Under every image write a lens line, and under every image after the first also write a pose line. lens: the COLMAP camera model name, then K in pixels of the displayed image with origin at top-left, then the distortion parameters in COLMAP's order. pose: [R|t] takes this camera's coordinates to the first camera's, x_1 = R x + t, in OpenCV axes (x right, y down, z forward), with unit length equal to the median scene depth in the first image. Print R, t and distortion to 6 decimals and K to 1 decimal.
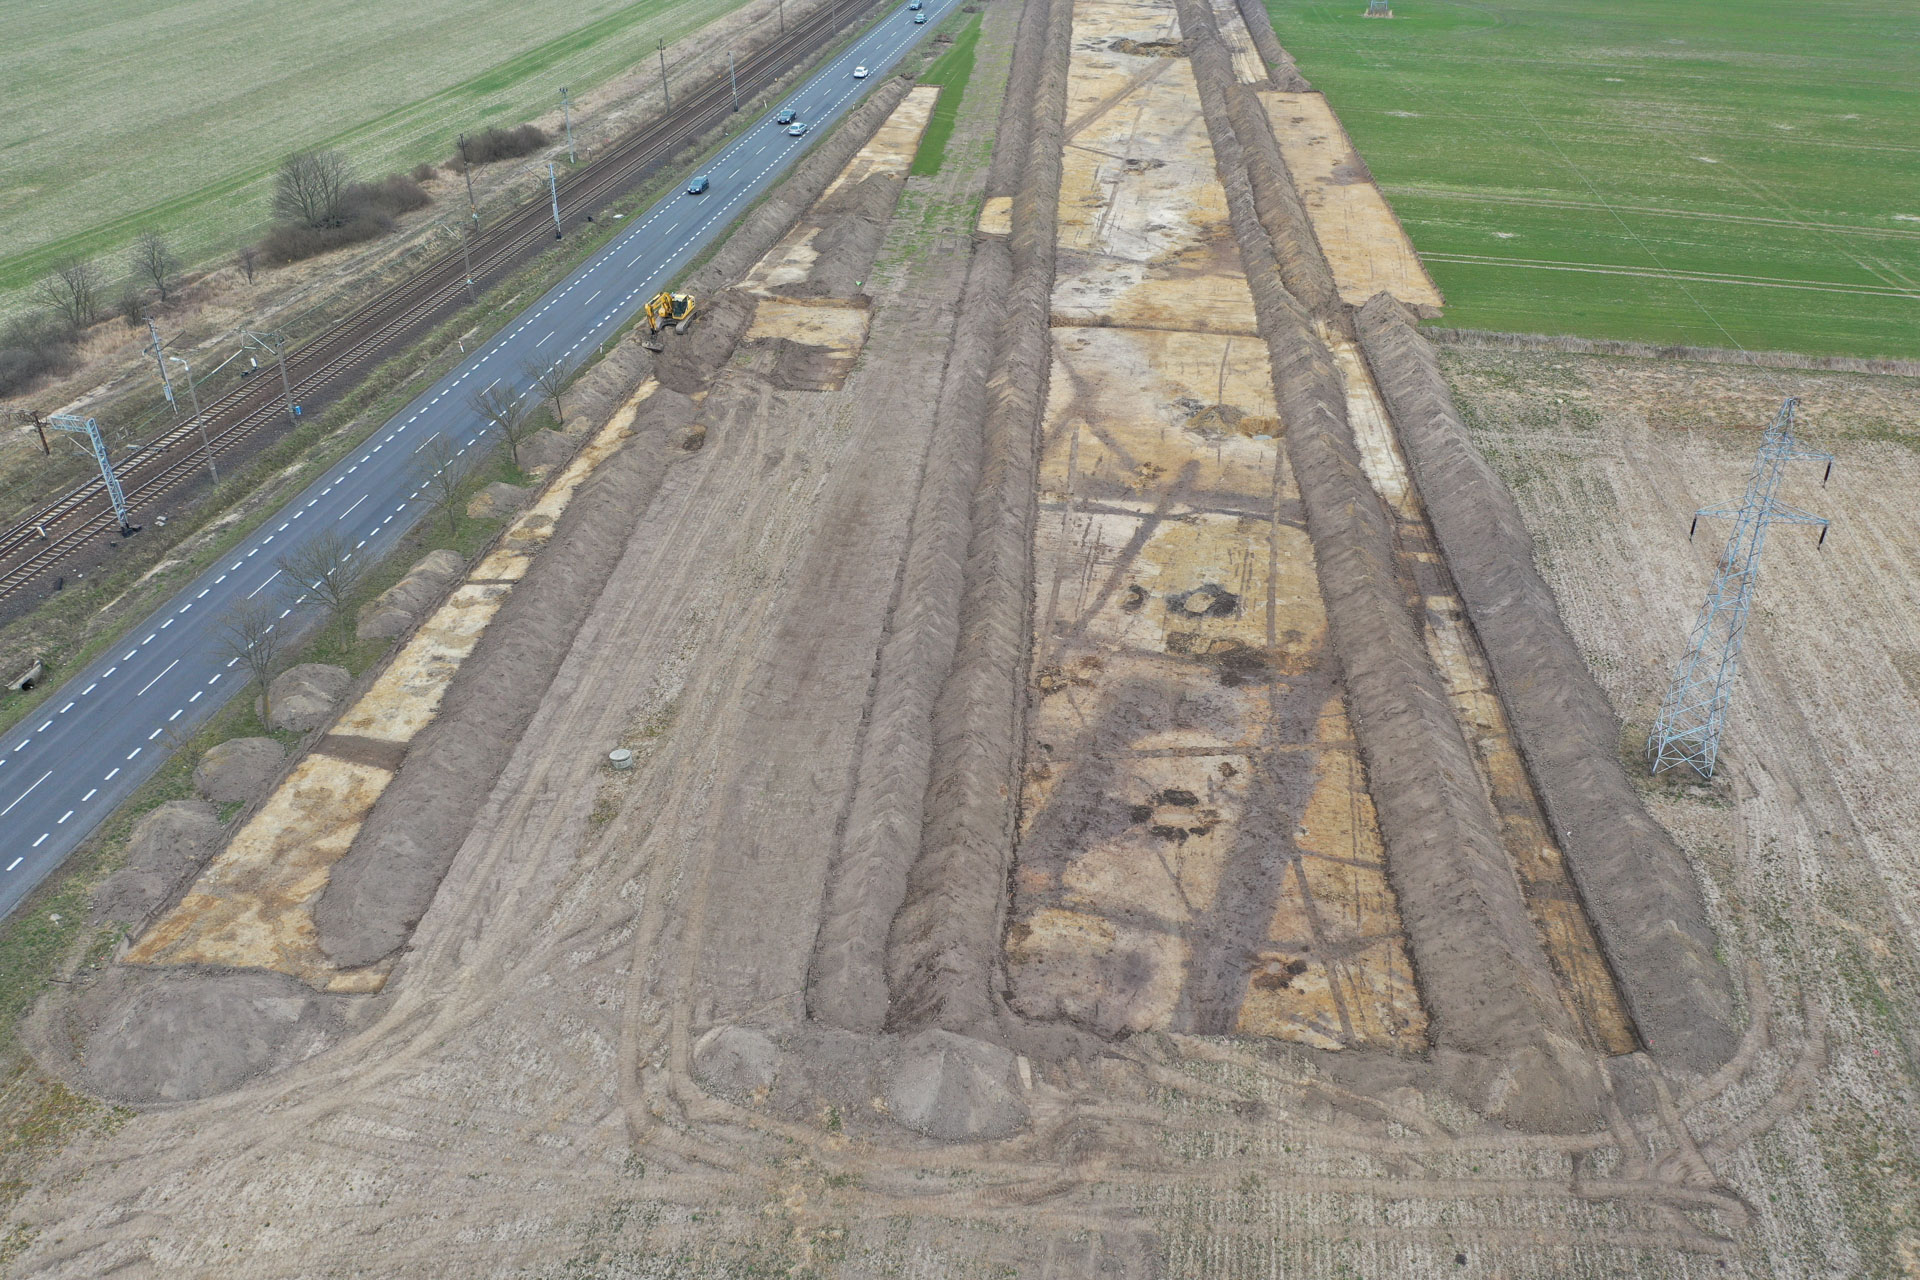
lens RADIAL K [[1558.9, 0, 960.0], [0, 1558.9, 640.0], [0, 0, 1]] dist [-0.001017, -0.004320]
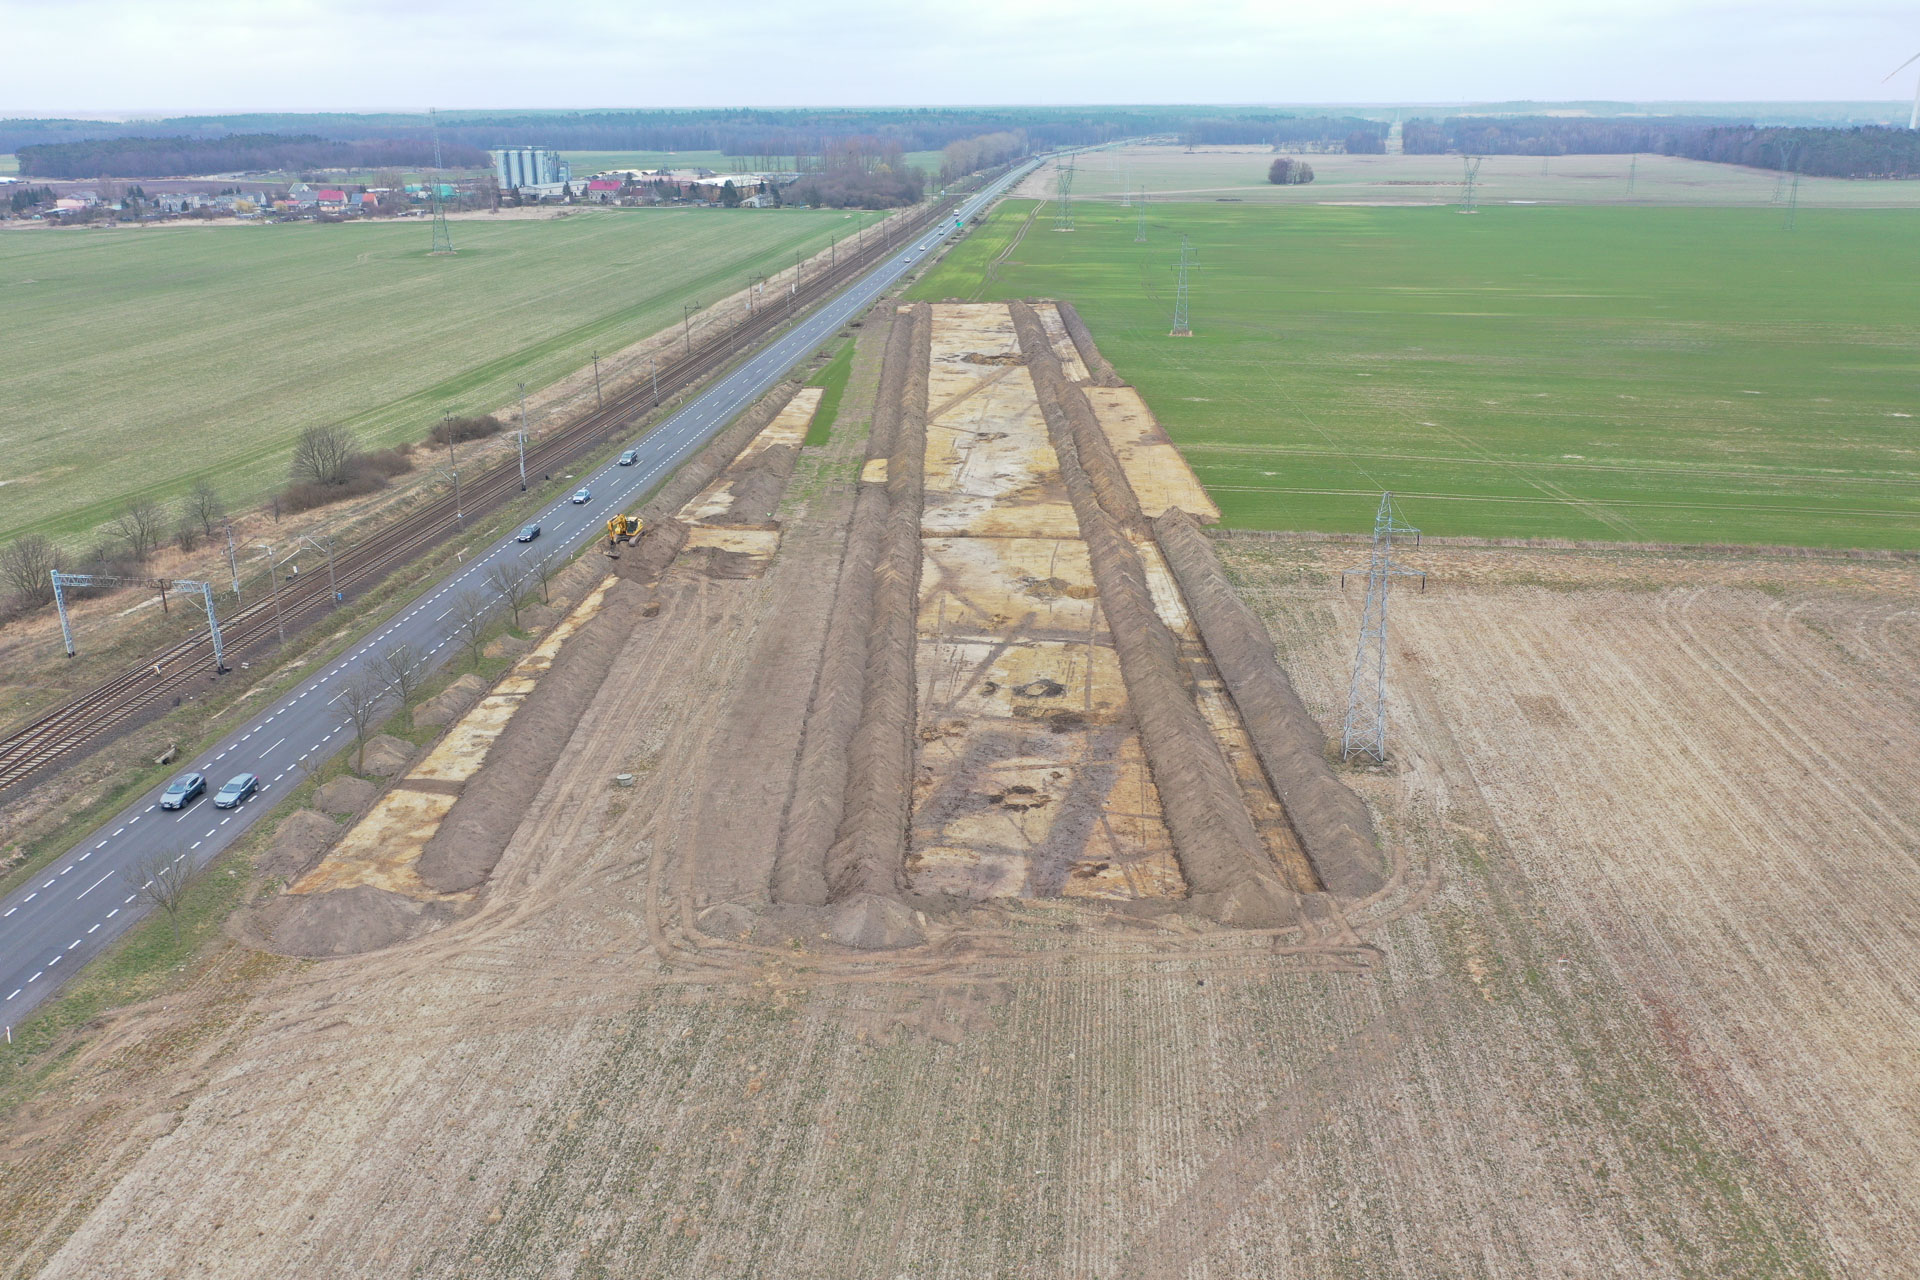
lens RADIAL K [[1558.9, 0, 960.0], [0, 1558.9, 640.0], [0, 0, 1]] dist [-0.001017, -0.004320]
pose [[0.996405, -0.027522, 0.080116, -0.021574], [0.043762, 0.977014, -0.208633, 0.208547], [-0.072533, 0.211389, 0.974707, -0.331058]]
